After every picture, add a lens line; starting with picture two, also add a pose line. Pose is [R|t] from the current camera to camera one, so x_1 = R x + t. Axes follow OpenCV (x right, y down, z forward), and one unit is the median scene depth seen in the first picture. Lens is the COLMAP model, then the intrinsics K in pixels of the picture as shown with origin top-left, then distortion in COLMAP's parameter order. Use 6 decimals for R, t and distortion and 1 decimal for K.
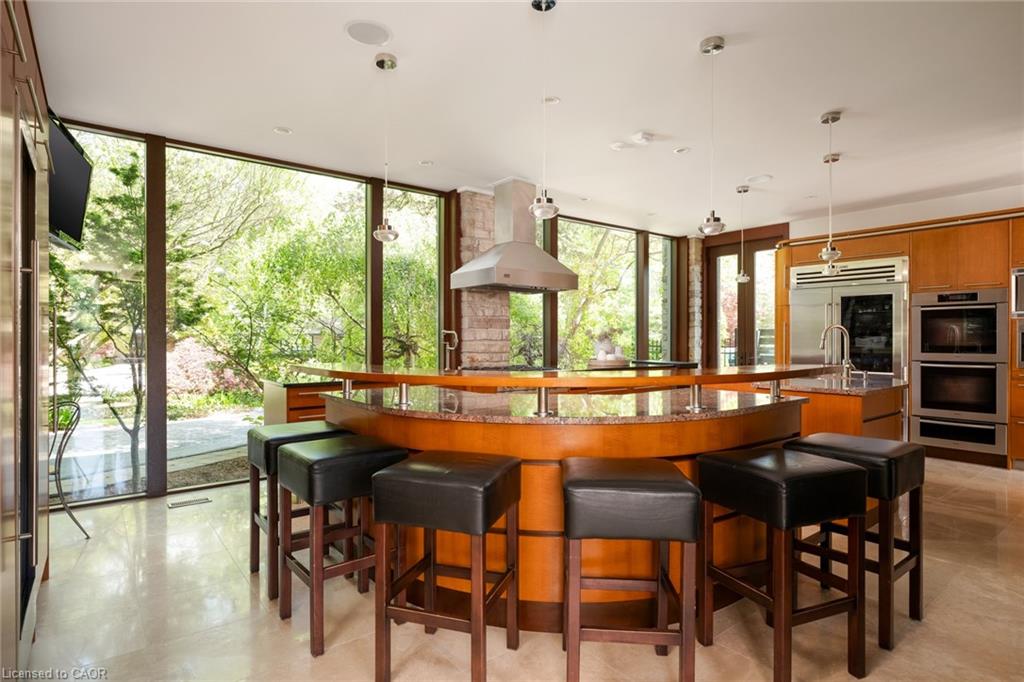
lens RADIAL K [[560.6, 0, 532.3], [0, 560.6, 333.3], [0, 0, 1]] dist [-0.000474, -0.000298]
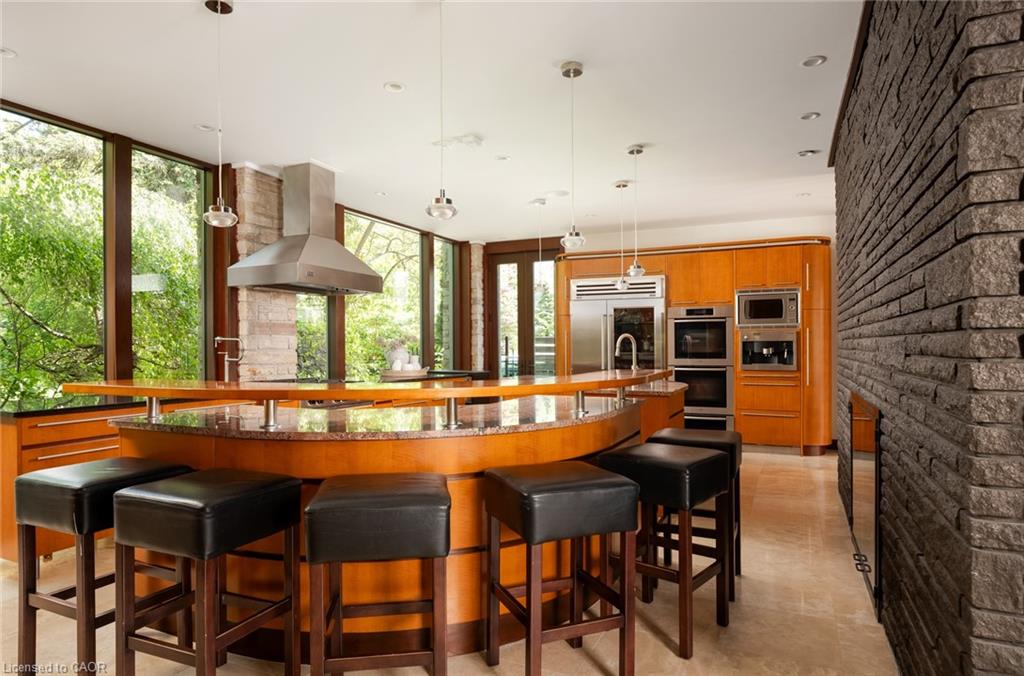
lens RADIAL K [[624.4, 0, 512.0], [0, 624.4, 338.0], [0, 0, 1]] dist [-0.002273, -0.001211]
pose [[0.883086, 0.004217, 0.469192, -0.203778], [-0.001865, 0.999983, -0.005476, -0.000103], [-0.469207, 0.003960, 0.883079, 0.009462]]
